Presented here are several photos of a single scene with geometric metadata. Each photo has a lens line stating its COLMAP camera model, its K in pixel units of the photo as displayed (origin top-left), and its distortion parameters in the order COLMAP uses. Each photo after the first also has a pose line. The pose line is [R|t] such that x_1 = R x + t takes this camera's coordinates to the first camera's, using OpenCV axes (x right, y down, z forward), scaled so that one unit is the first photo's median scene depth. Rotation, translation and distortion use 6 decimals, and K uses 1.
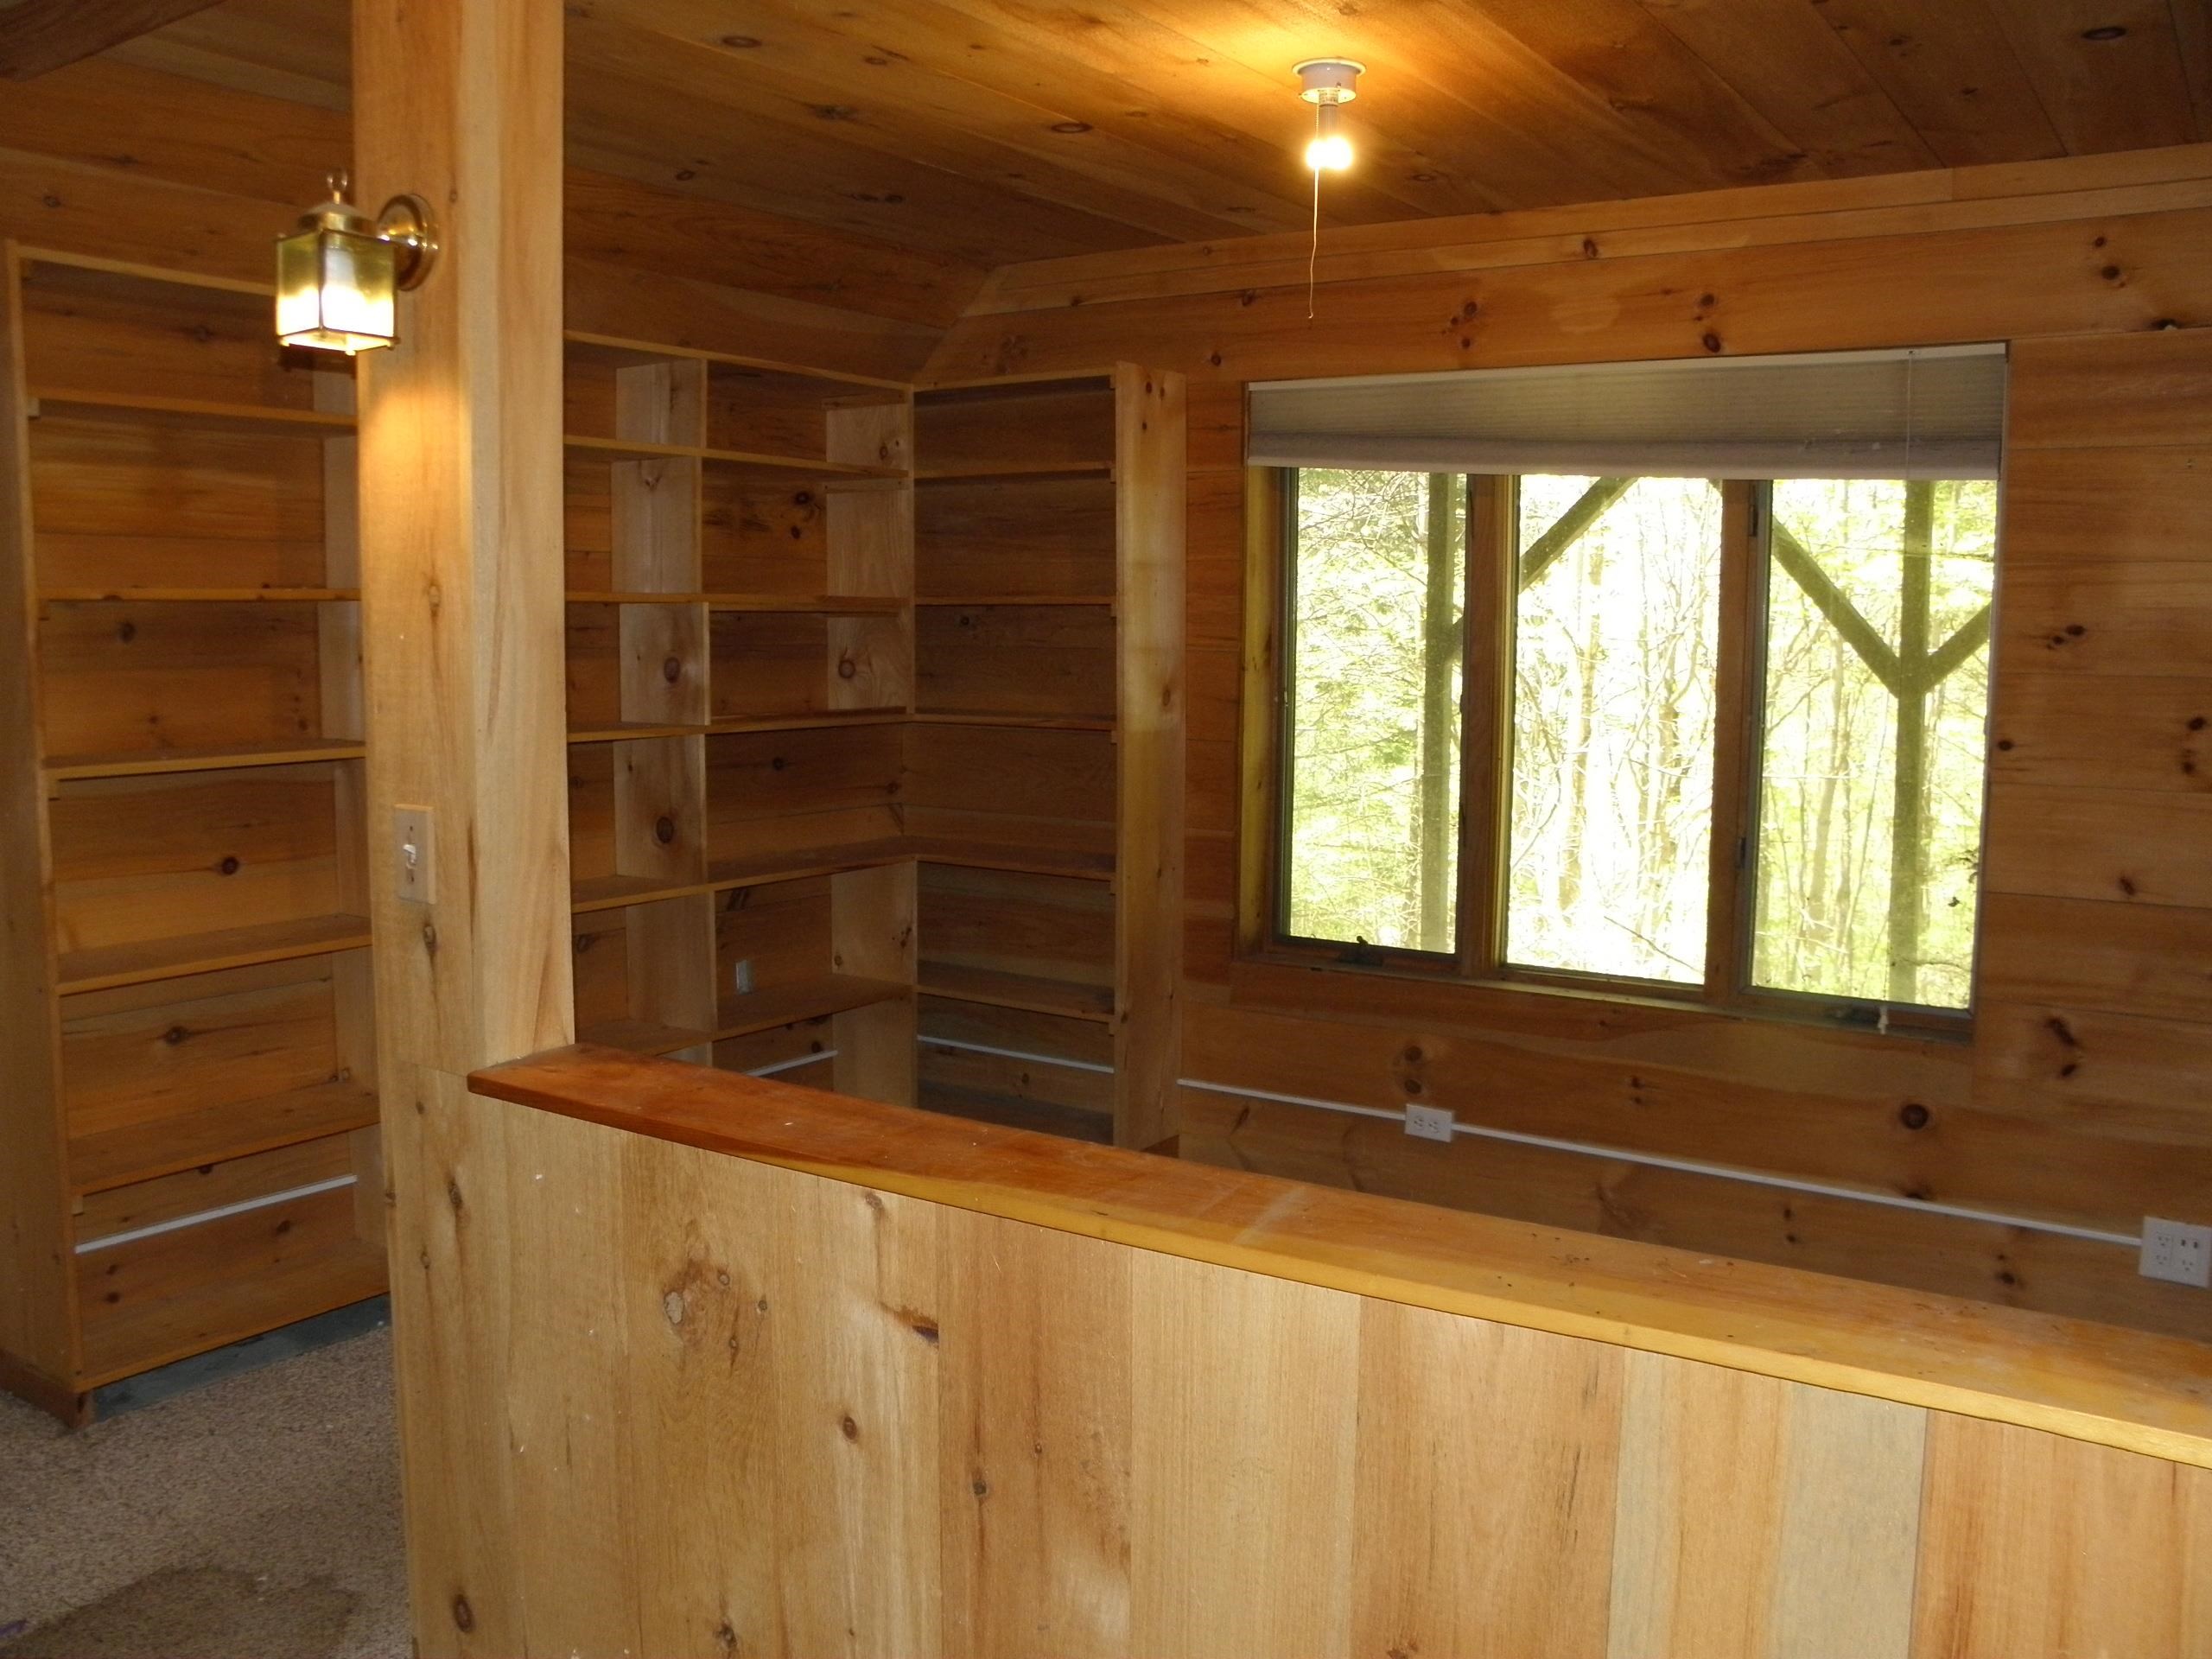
lens RADIAL K [[1877.3, 0, 1093.4], [0, 1877.3, 808.6], [0, 0, 1]] dist [-0.191443, 0.172479]
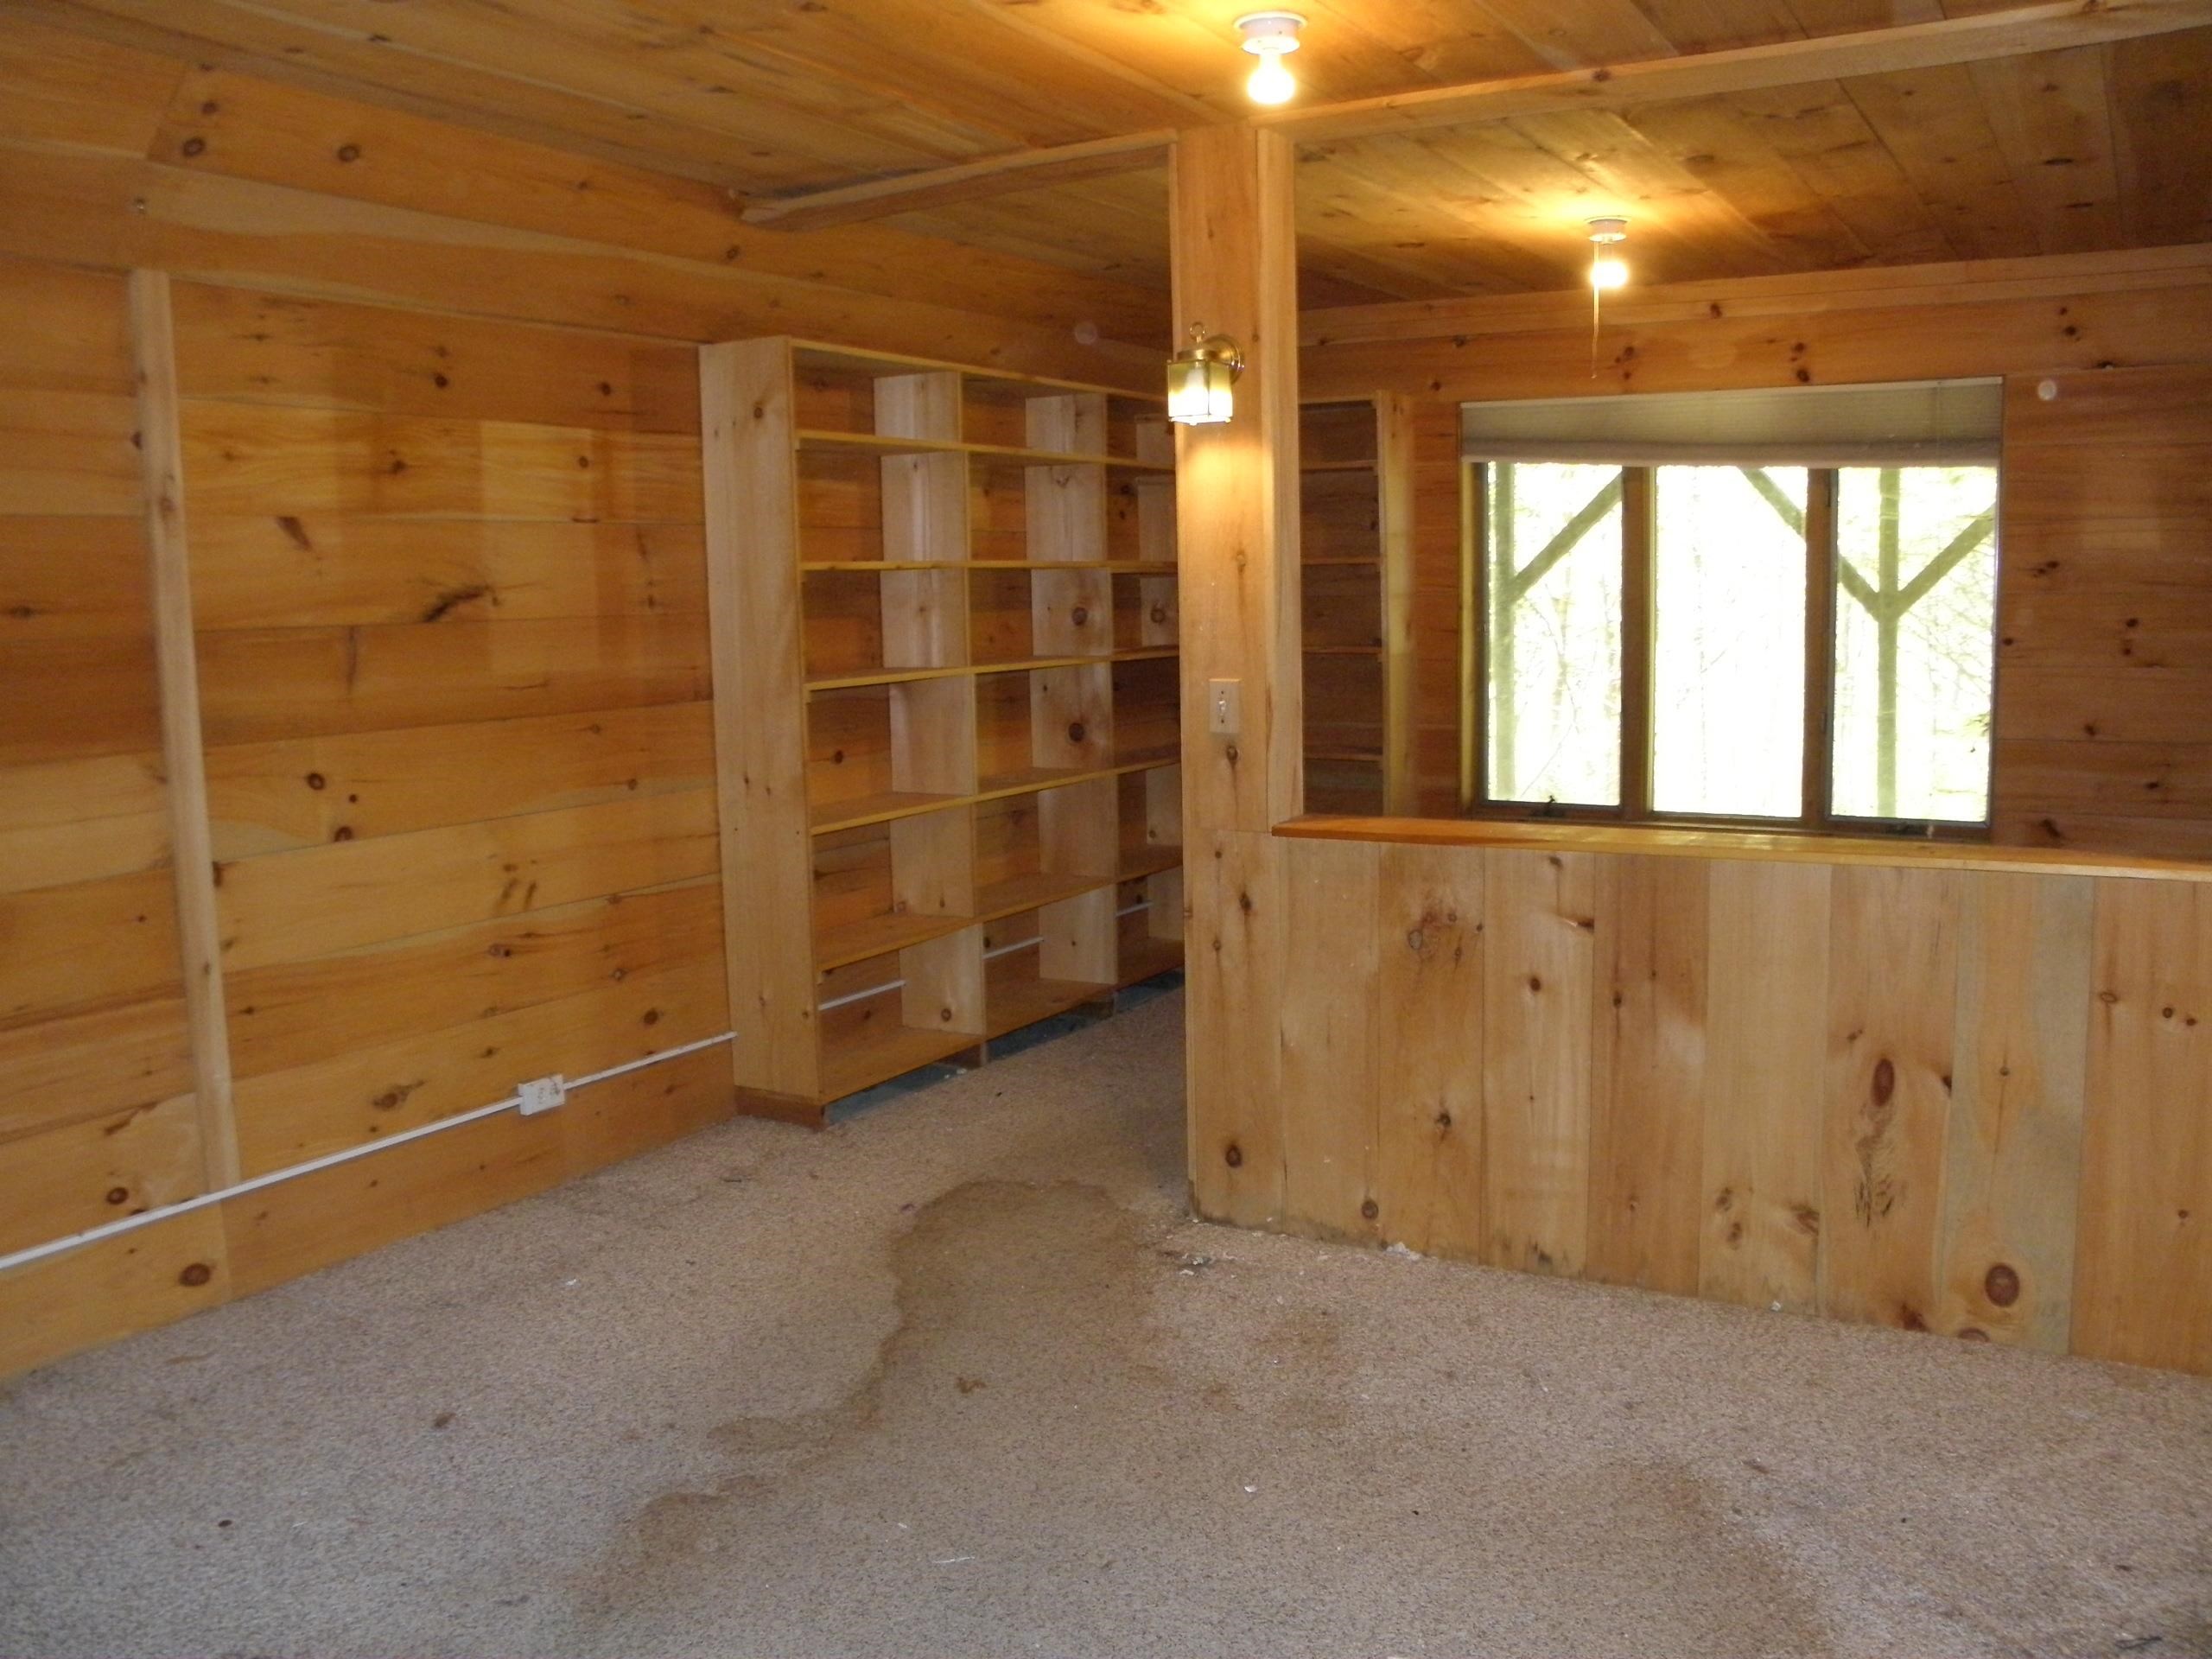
lens RADIAL K [[1877.3, 0, 1093.4], [0, 1877.3, 808.6], [0, 0, 1]] dist [-0.191443, 0.172479]
pose [[0.997458, -0.035765, 0.061628, -0.351585], [0.034626, 0.999211, 0.019448, 0.047845], [-0.062275, -0.017265, 0.997910, -0.456660]]
